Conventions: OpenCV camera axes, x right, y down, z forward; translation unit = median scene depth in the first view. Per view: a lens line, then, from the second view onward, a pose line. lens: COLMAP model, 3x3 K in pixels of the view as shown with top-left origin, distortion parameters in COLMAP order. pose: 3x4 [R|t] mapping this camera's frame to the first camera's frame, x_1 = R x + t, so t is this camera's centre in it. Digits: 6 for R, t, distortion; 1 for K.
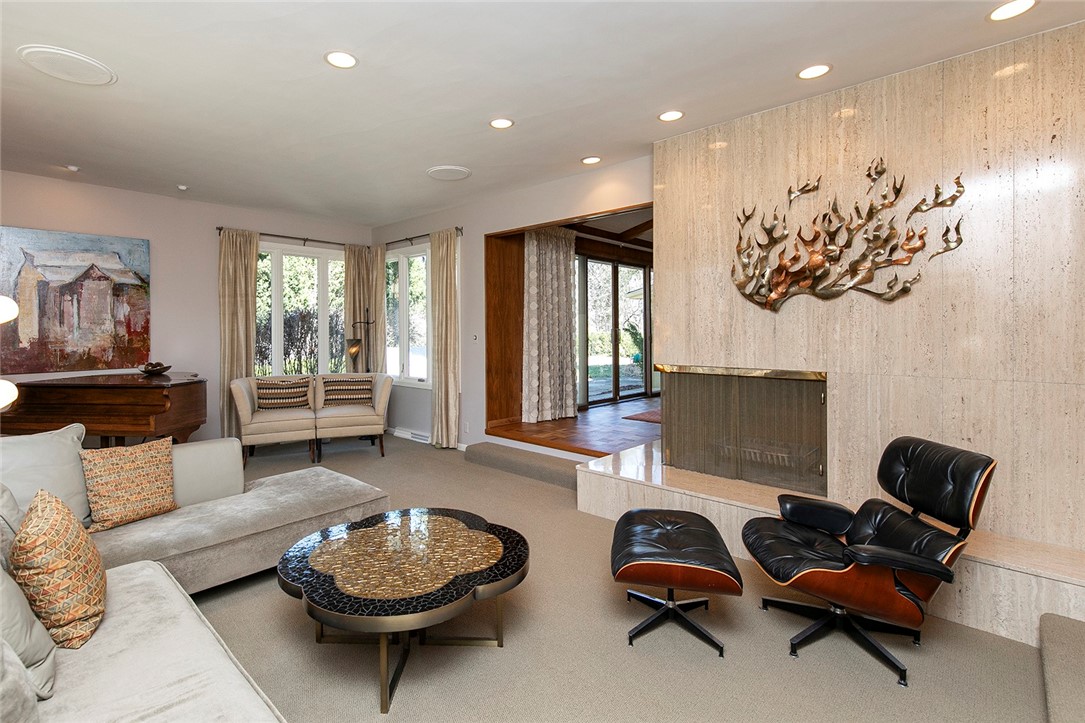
lens RADIAL K [[539.3, 0, 466.8], [0, 539.3, 327.0], [0, 0, 1]] dist [0.001277, -0.000250]
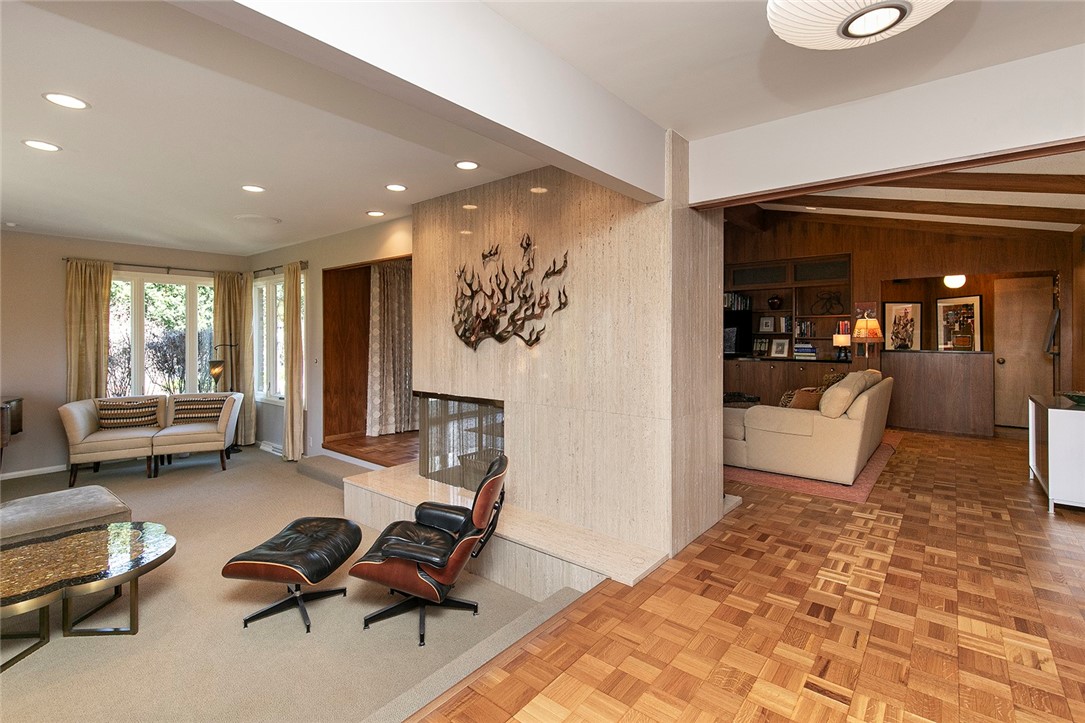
lens RADIAL K [[514.8, 0, 497.0], [0, 514.8, 332.9], [0, 0, 1]] dist [-0.002017, -0.000413]
pose [[0.994766, 0.004462, 0.102085, 0.497449], [-0.004126, 0.999985, -0.003504, -0.064721], [-0.102099, 0.003064, 0.994769, -0.171455]]
